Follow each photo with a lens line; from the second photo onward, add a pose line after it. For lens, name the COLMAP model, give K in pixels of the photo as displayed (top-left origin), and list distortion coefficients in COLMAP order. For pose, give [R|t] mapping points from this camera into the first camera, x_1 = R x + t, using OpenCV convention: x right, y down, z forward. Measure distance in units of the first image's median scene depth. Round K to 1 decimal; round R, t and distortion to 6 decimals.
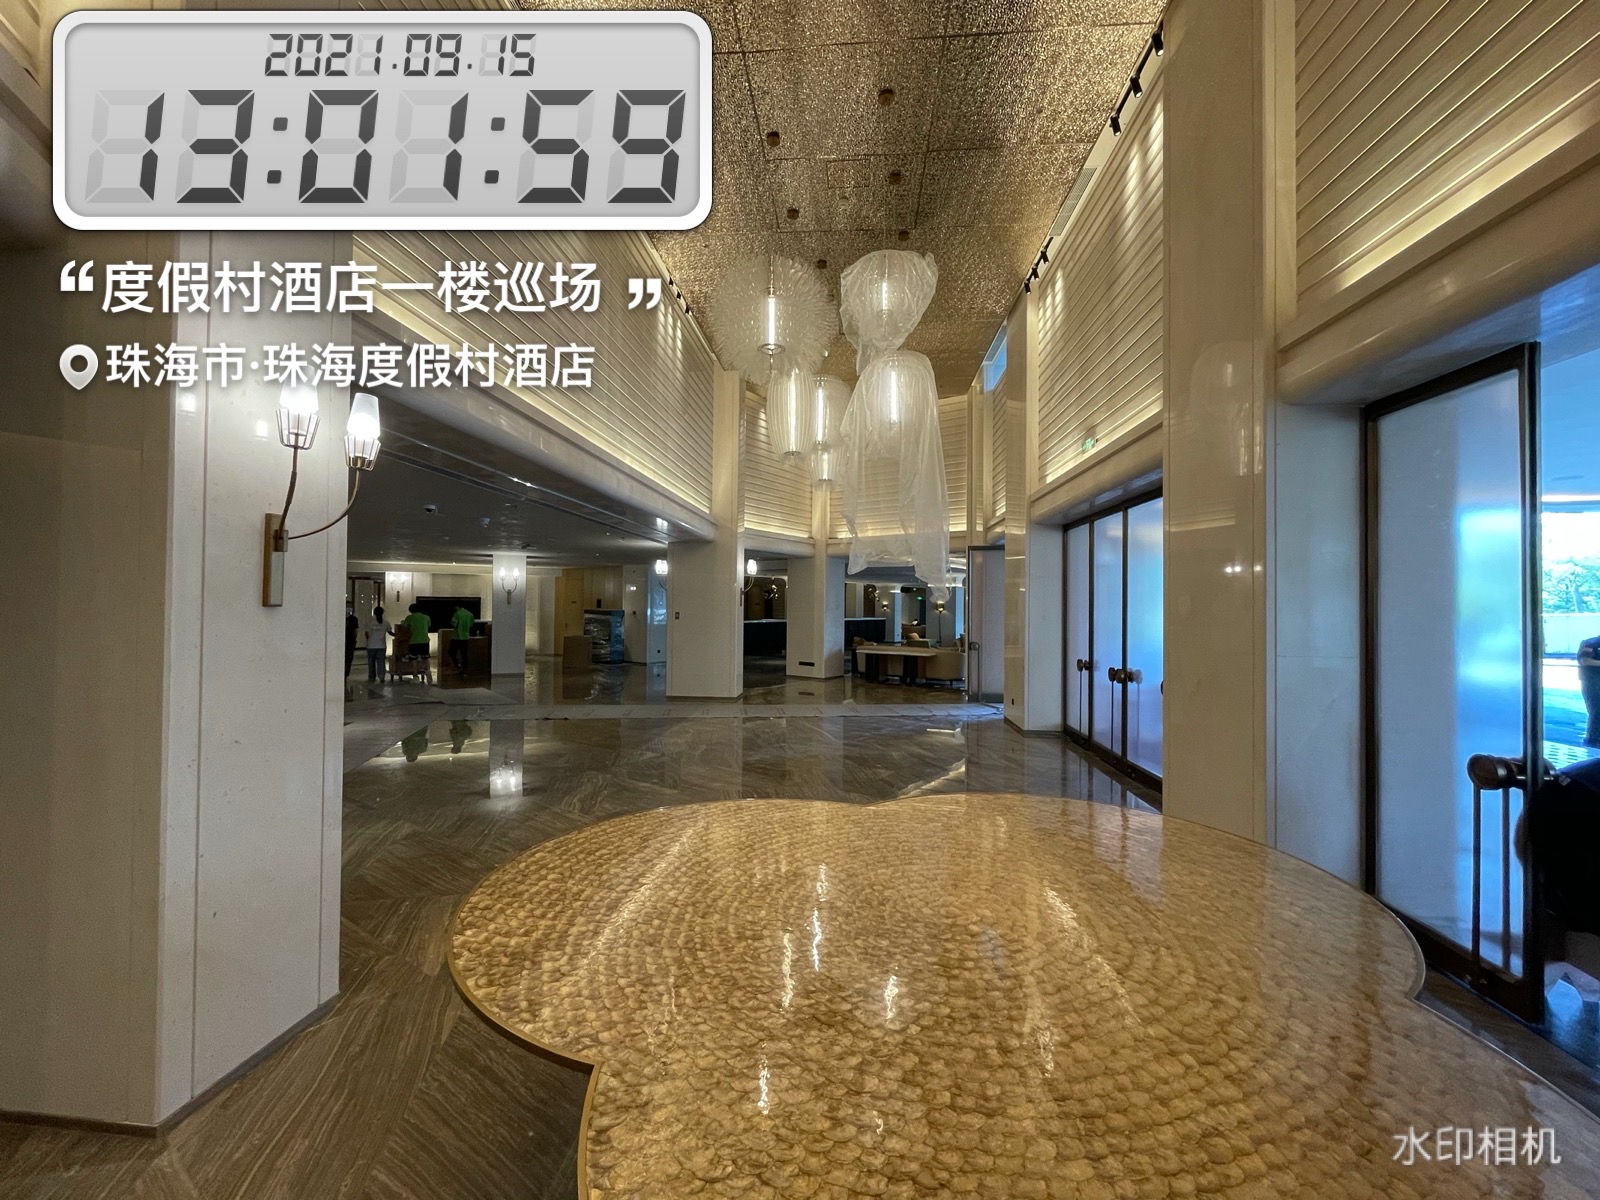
lens RADIAL K [[642.6, 0, 800.0], [0, 642.6, 600.0], [0, 0, 1]] dist [0.000506, 0.000171]
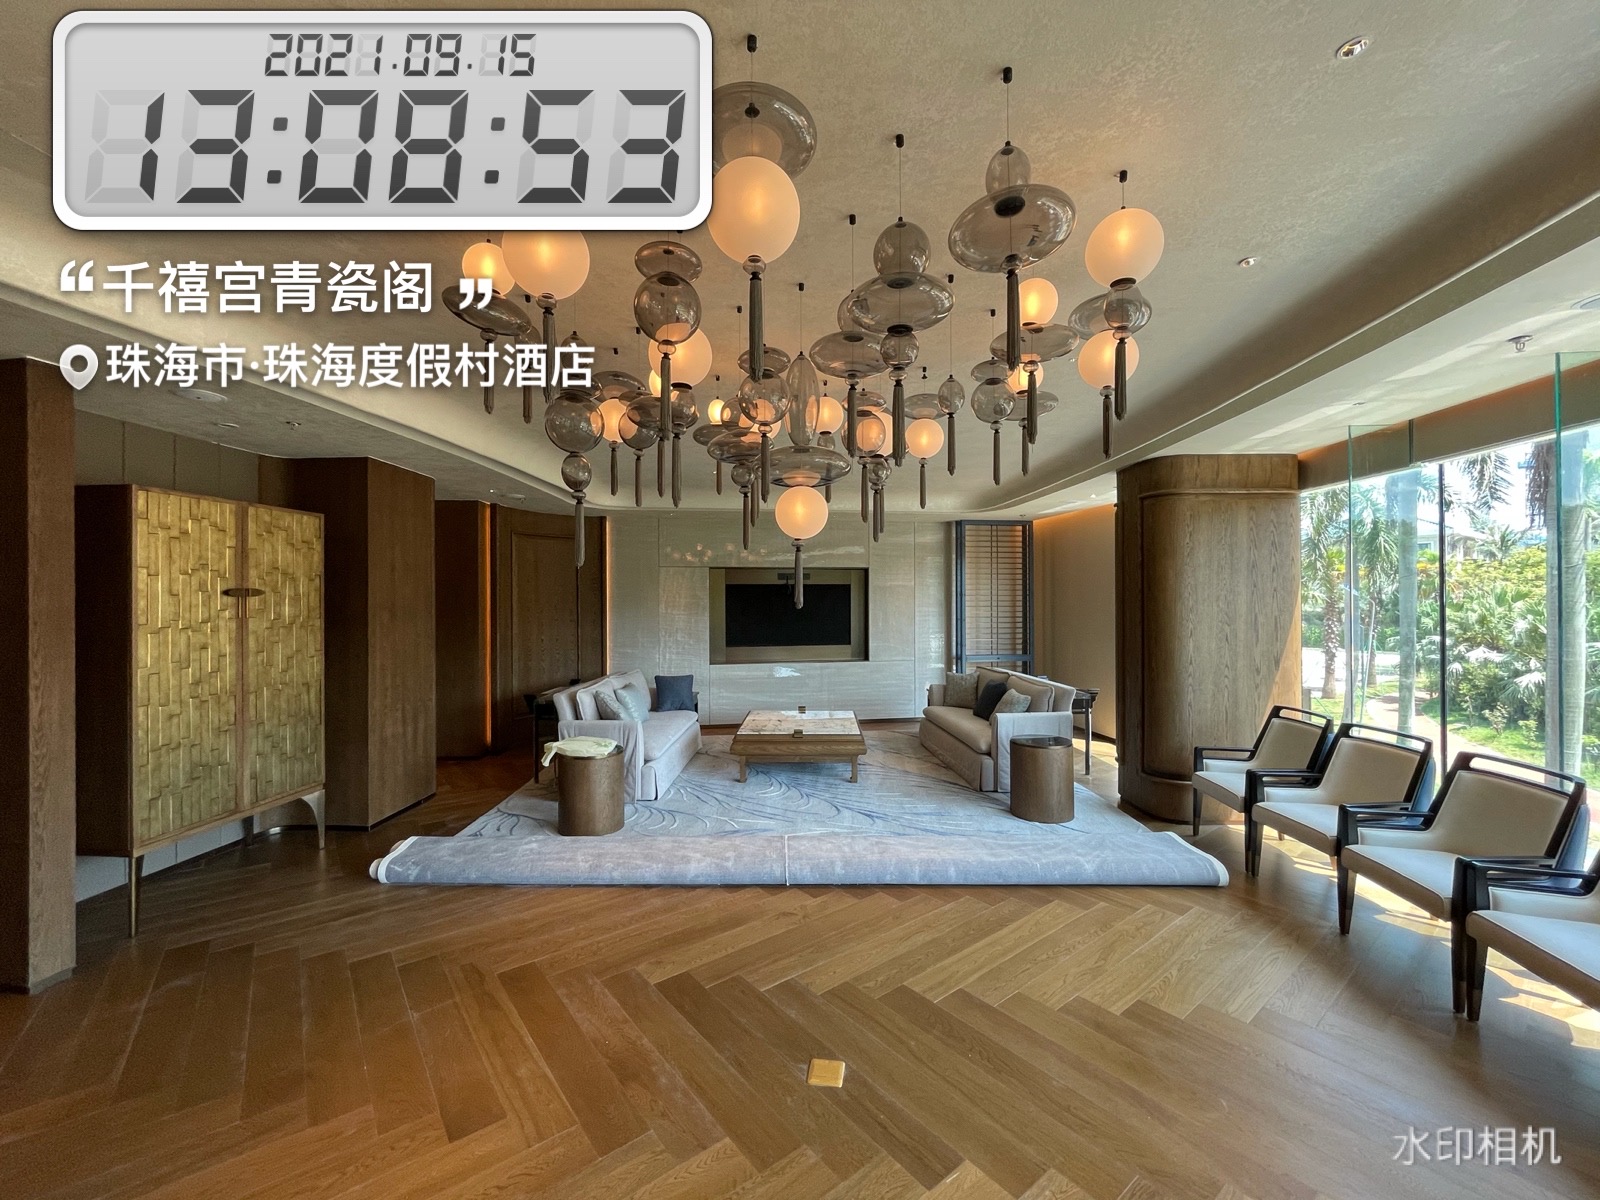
lens RADIAL K [[642.6, 0, 800.0], [0, 642.6, 600.0], [0, 0, 1]] dist [0.000506, 0.000171]
pose [[1.000000, -0.000103, -0.000264, 0.258280], [0.000104, 1.000000, 0.000141, -0.001270], [0.000264, -0.000141, 1.000000, 0.002124]]
